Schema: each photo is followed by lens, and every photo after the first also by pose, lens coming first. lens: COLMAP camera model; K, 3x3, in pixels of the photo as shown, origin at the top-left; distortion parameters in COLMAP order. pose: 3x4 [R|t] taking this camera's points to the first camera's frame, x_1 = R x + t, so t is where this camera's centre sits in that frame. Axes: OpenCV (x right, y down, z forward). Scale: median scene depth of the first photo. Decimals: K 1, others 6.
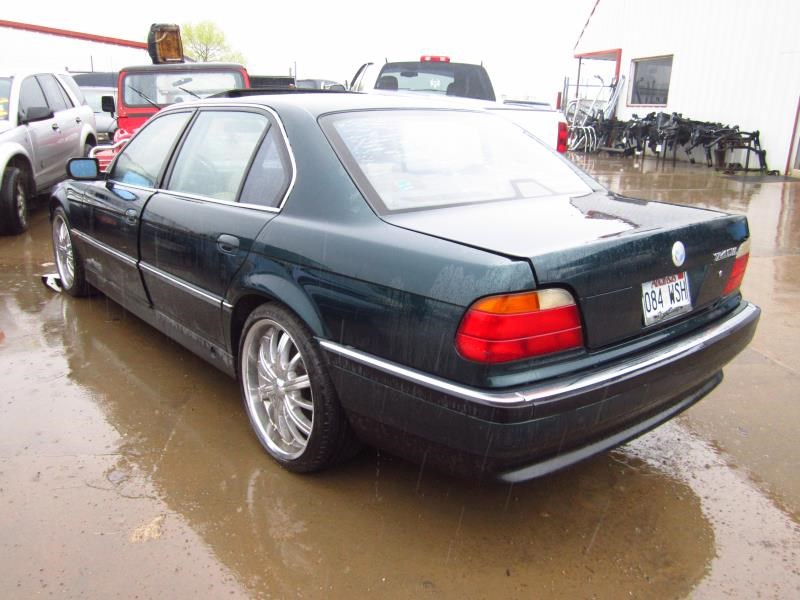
lens RADIAL K [[657.8, 0, 400.0], [0, 657.8, 300.0], [0, 0, 1]] dist [-0.078714, 0.050791]
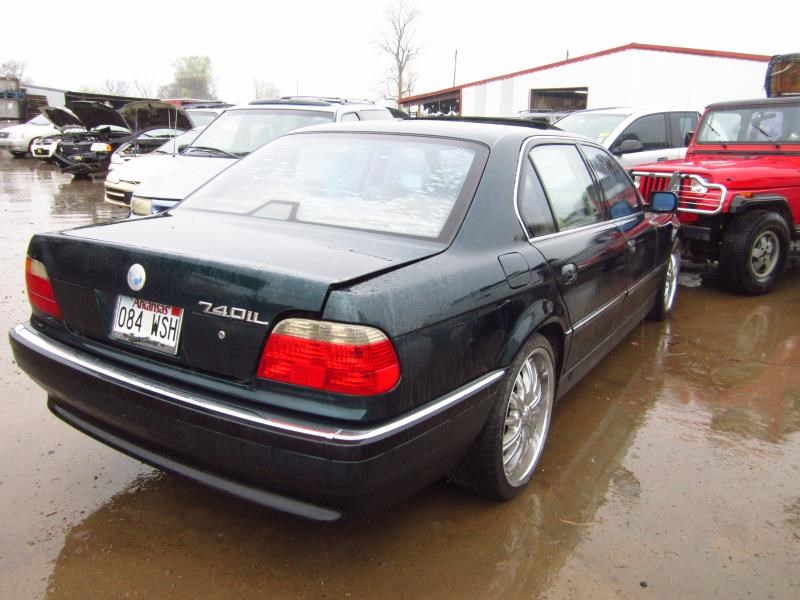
lens RADIAL K [[657.8, 0, 400.0], [0, 657.8, 300.0], [0, 0, 1]] dist [-0.078714, 0.050791]
pose [[0.335720, 0.226349, -0.914362, 0.484794], [-0.283099, 0.950068, 0.131245, -0.092109], [0.898414, 0.214793, 0.383036, 0.341070]]
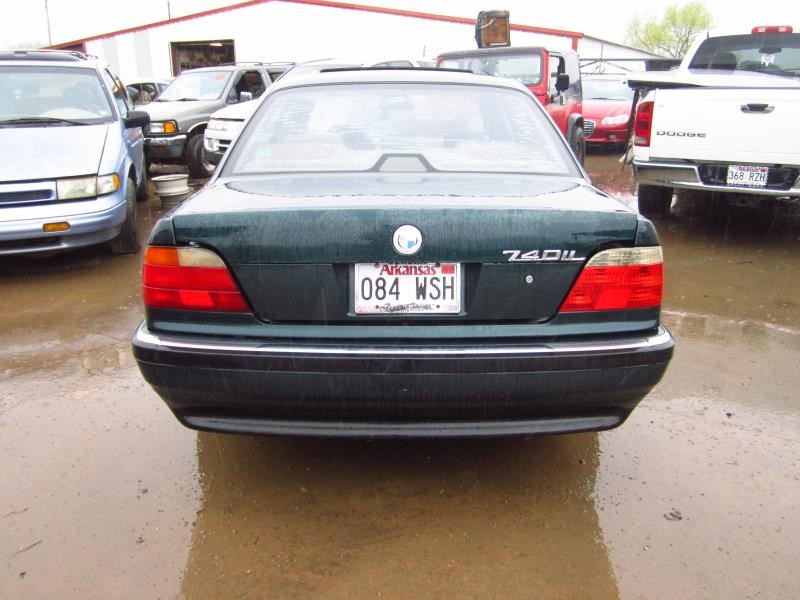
lens RADIAL K [[657.8, 0, 400.0], [0, 657.8, 300.0], [0, 0, 1]] dist [-0.078714, 0.050791]
pose [[0.783813, 0.173068, -0.596393, 0.328330], [-0.161295, 0.984157, 0.073610, -0.018924], [0.599684, 0.038499, 0.799310, 0.104495]]
